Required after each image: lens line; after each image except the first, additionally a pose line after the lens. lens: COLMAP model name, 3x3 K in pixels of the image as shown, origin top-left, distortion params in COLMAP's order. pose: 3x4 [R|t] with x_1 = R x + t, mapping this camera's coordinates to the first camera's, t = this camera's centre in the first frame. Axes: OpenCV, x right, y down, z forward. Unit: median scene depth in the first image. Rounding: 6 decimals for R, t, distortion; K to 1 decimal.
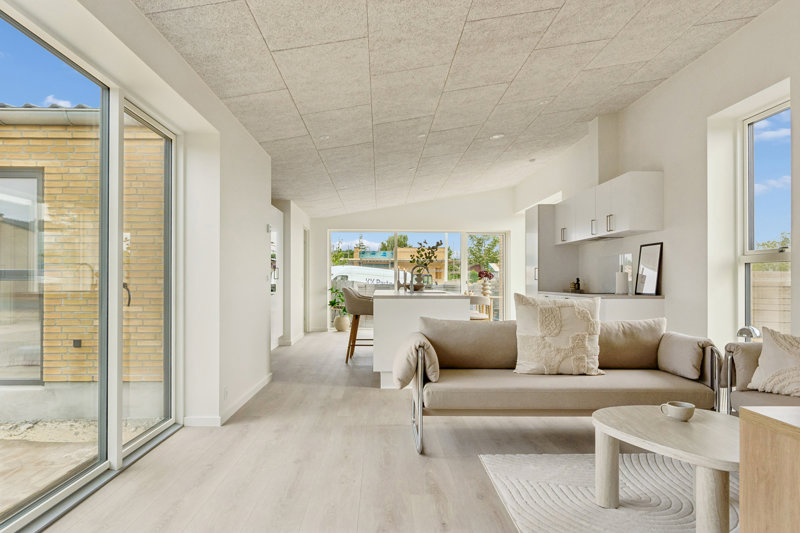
lens RADIAL K [[504.9, 0, 400.4], [0, 504.9, 271.8], [0, 0, 1]] dist [0.005291, 0.001868]
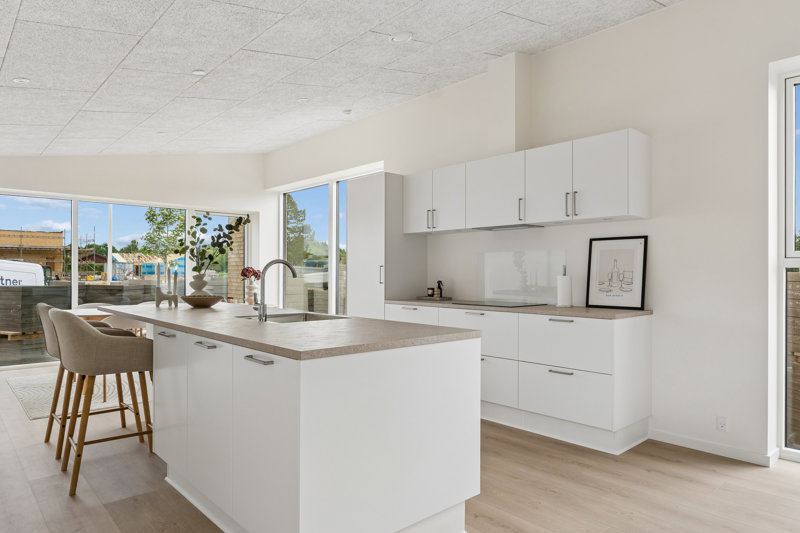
lens RADIAL K [[504.9, 0, 398.2], [0, 504.9, 267.6], [0, 0, 1]] dist [0.005291, 0.001868]
pose [[0.766662, 0.007068, 0.642013, -0.148265], [-0.011648, 0.999928, 0.002902, -0.007512], [-0.641946, -0.009703, 0.766689, 0.462717]]
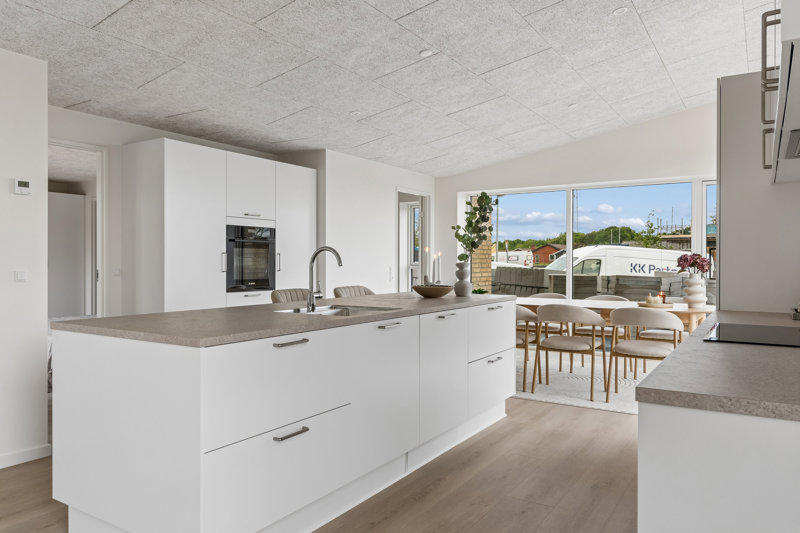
lens RADIAL K [[572.8, 0, 397.4], [0, 572.8, 267.2], [0, 0, 1]] dist [-0.004176, -0.000527]
pose [[0.836275, -0.003938, -0.548296, 0.301393], [0.016205, 0.999715, 0.017536, -0.003268], [0.548070, -0.023550, 0.836101, 0.500737]]
